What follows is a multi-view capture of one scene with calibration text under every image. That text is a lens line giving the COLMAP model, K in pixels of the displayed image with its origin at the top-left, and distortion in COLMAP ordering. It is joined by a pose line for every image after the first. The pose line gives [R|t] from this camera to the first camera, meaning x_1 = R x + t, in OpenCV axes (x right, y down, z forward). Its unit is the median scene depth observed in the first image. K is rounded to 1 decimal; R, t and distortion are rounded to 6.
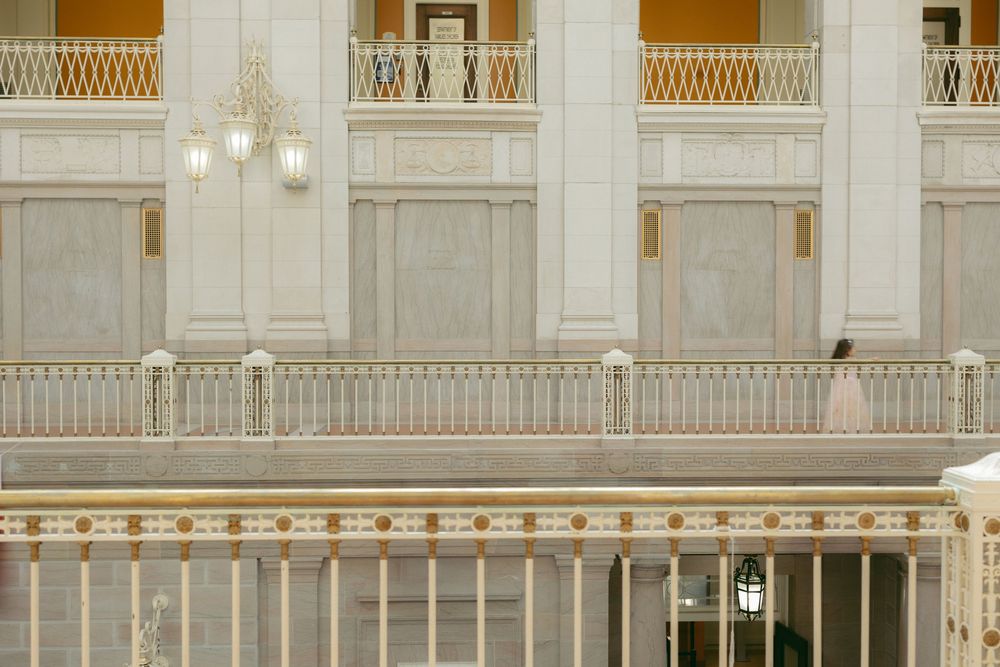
lens RADIAL K [[1018.5, 0, 500.0], [0, 1018.5, 333.5], [0, 0, 1]] dist [0.022298, 0.008622]
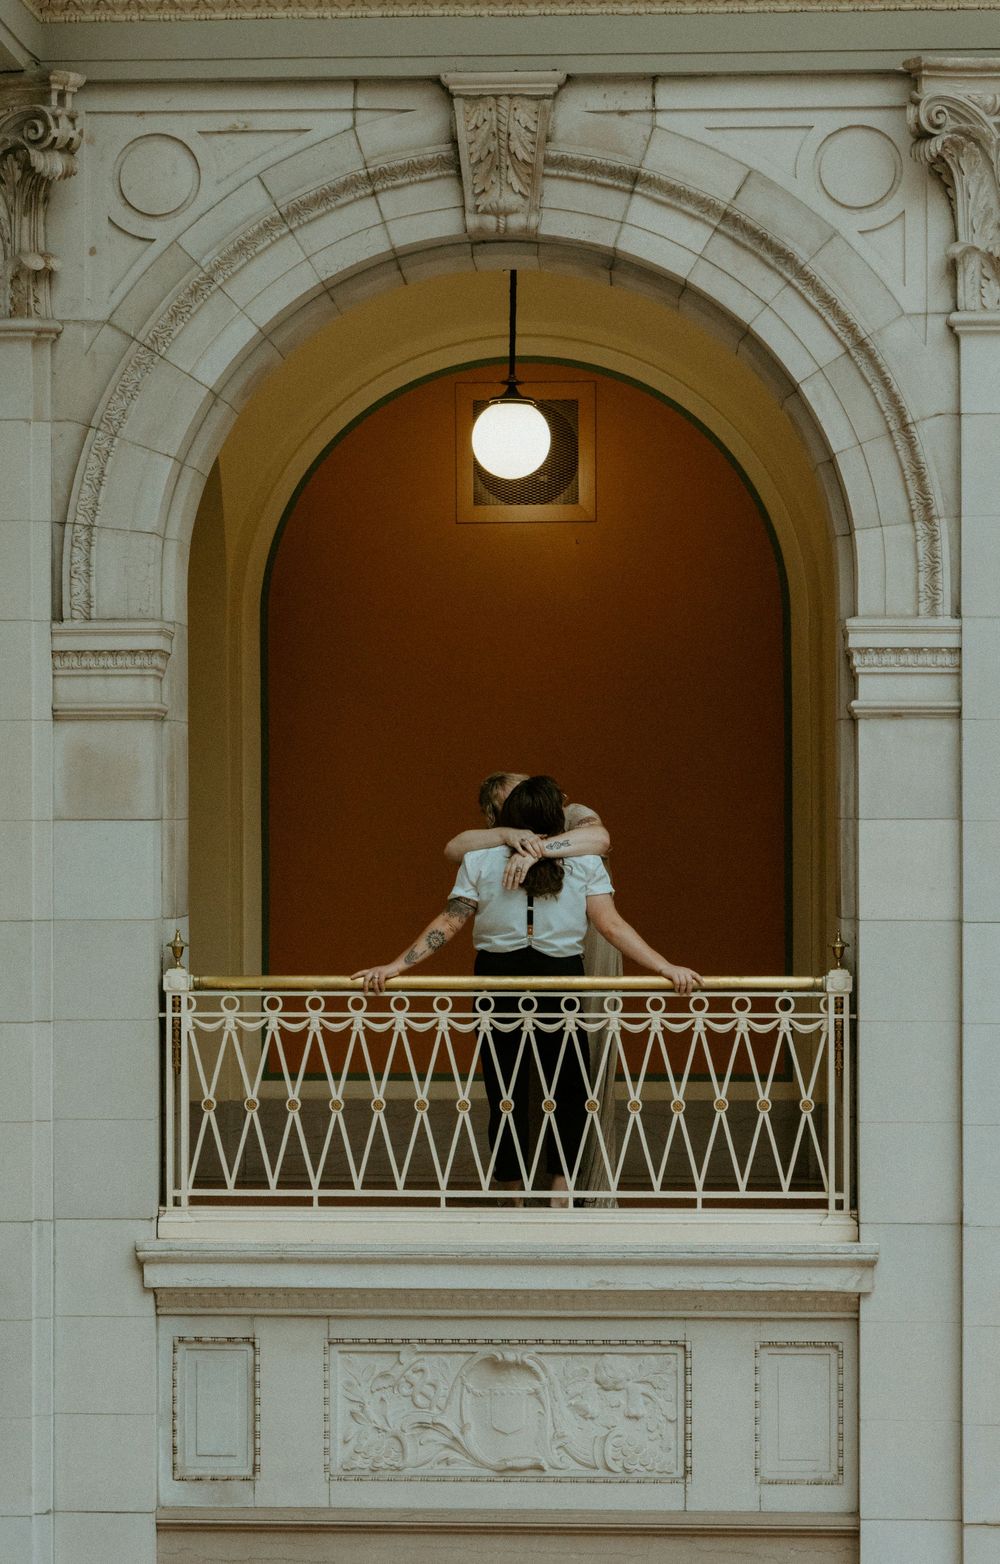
lens RADIAL K [[4000.7, 0, 500.0], [0, 4000.7, 782.0], [0, 0, 1]] dist [0.767554, -22.080430]
pose [[0.995858, -0.013064, -0.089982, 0.286990], [-0.016640, 0.946723, -0.321618, -0.000370], [0.089389, 0.321783, 0.942584, 0.013307]]
